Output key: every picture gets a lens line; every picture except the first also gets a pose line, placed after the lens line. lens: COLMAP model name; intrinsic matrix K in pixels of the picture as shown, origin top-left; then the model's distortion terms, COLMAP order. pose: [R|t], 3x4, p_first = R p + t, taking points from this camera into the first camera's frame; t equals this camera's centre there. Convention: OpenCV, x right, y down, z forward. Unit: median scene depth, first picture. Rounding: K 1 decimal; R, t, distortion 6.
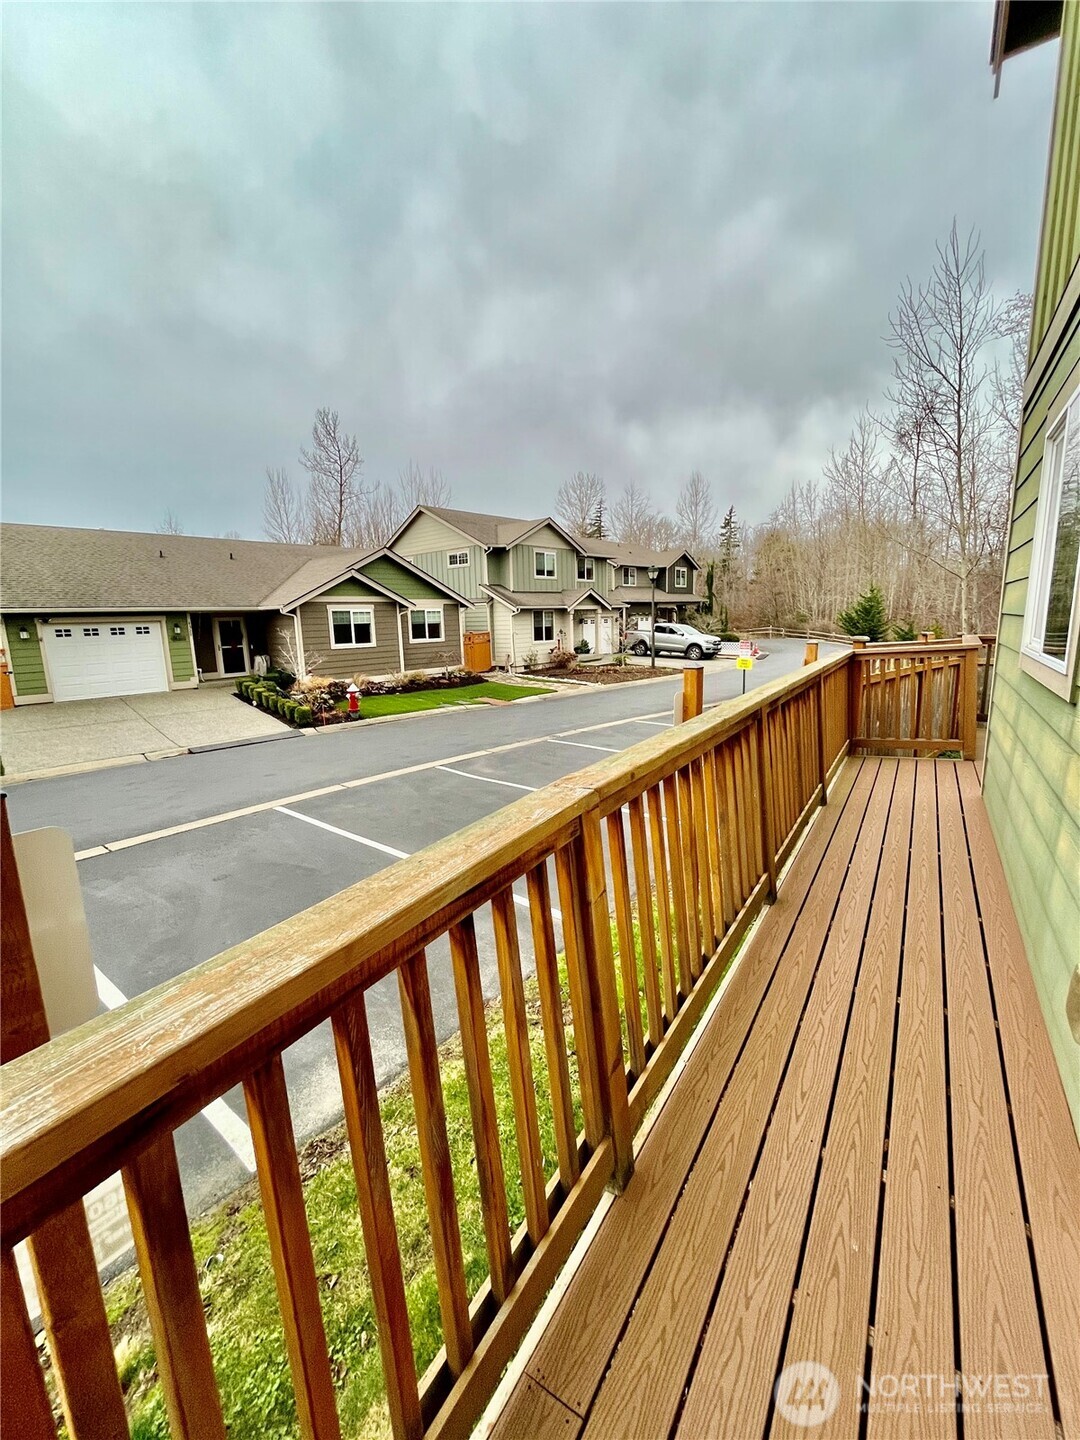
lens RADIAL K [[577.2, 0, 543.2], [0, 577.2, 718.2], [0, 0, 1]] dist [-0.003180, -0.000080]
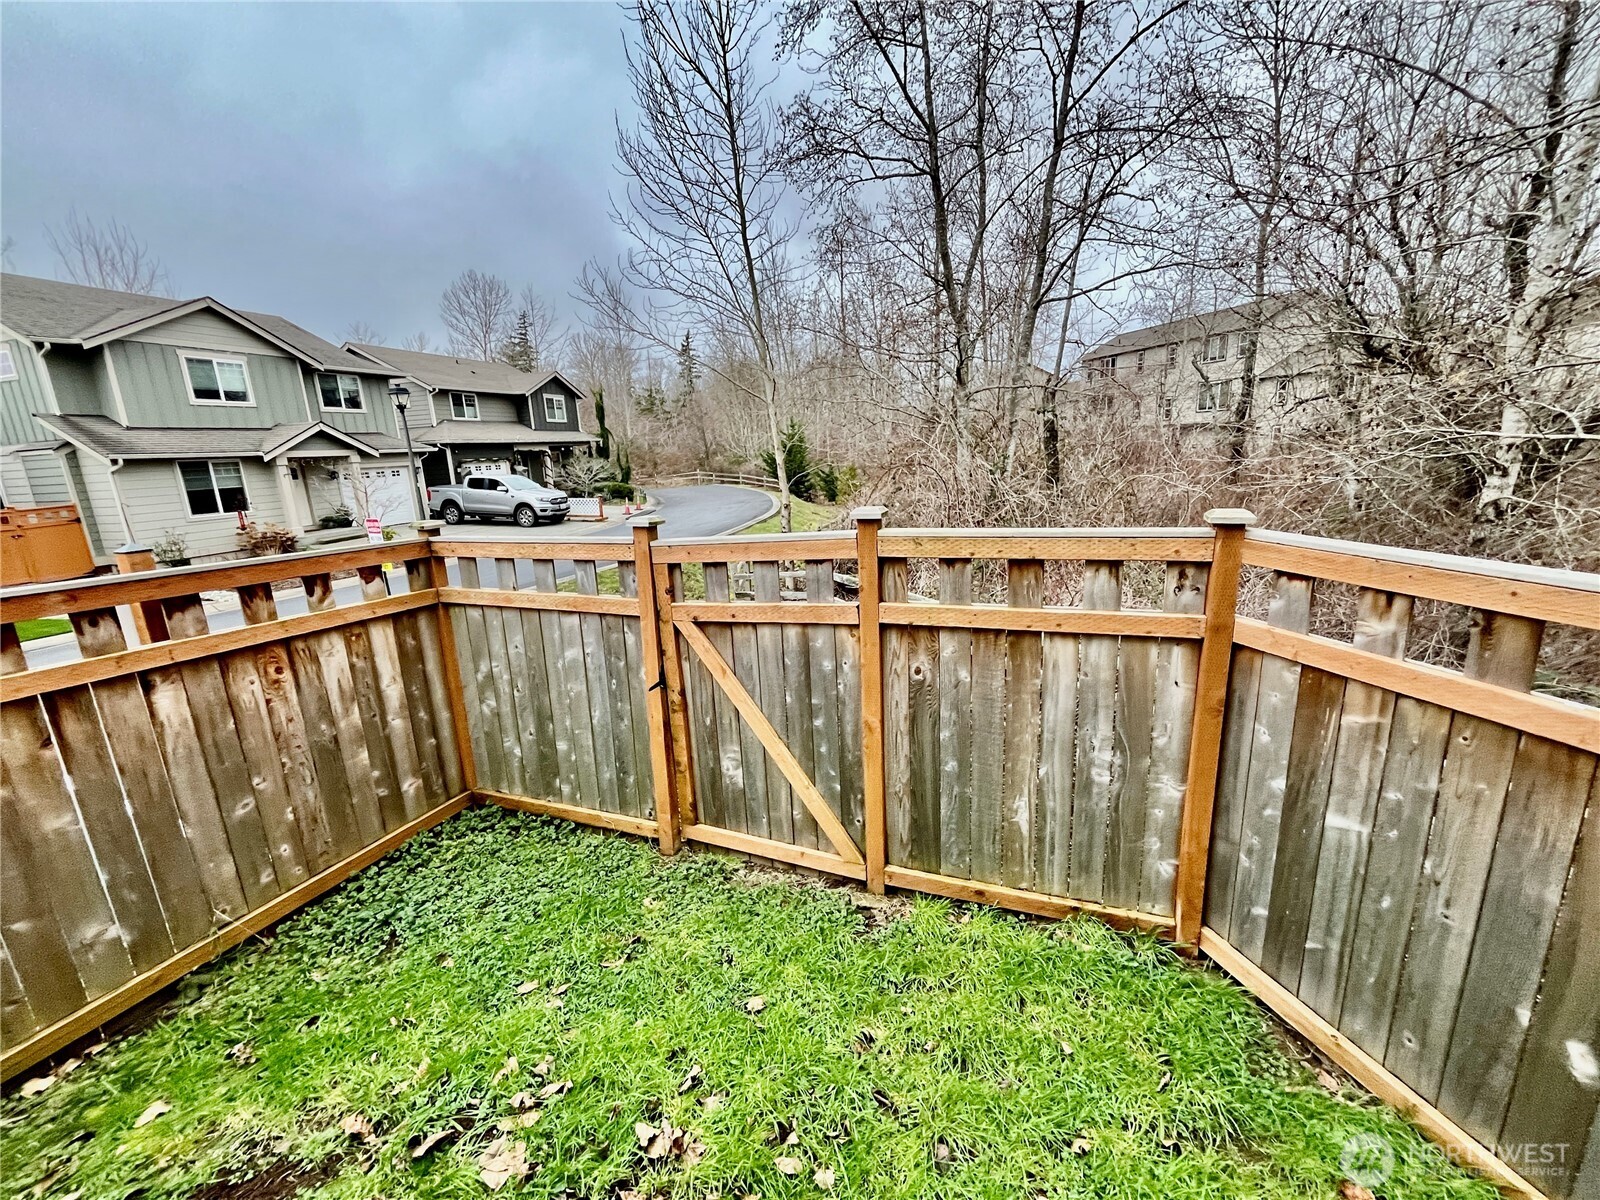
lens RADIAL K [[641.3, 0, 799.5], [0, 641.3, 597.4], [0, 0, 1]] dist [-0.003180, -0.000080]
pose [[0.910943, -0.108125, 0.398110, 0.248005], [0.092200, 0.993991, 0.058995, -0.032816], [-0.402096, -0.017036, 0.915439, 0.168040]]
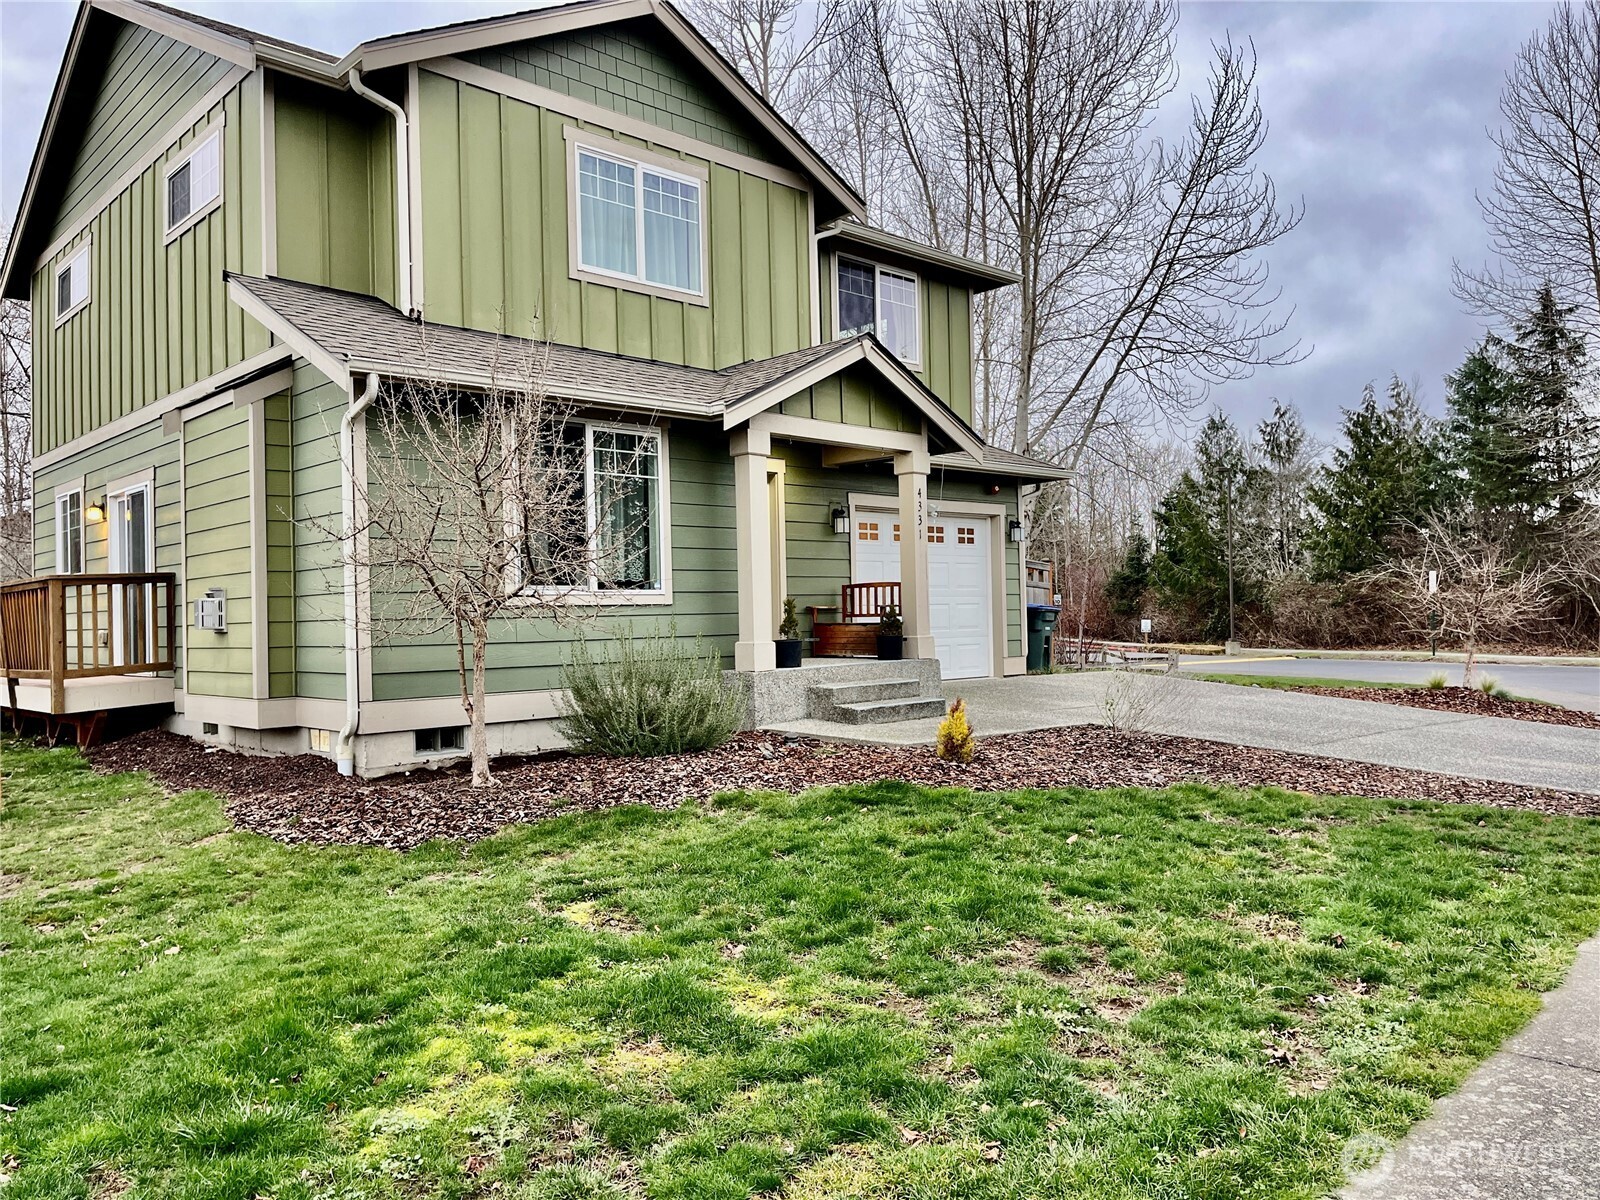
lens RADIAL K [[1234.8, 0, 800.0], [0, 1234.8, 600.0], [0, 0, 1]] dist [-0.001545, -0.000928]
pose [[0.995849, -0.000608, -0.091020, 0.095251], [-0.016842, 0.981480, -0.190821, -0.054871], [0.089450, 0.191561, 0.977396, 0.591730]]
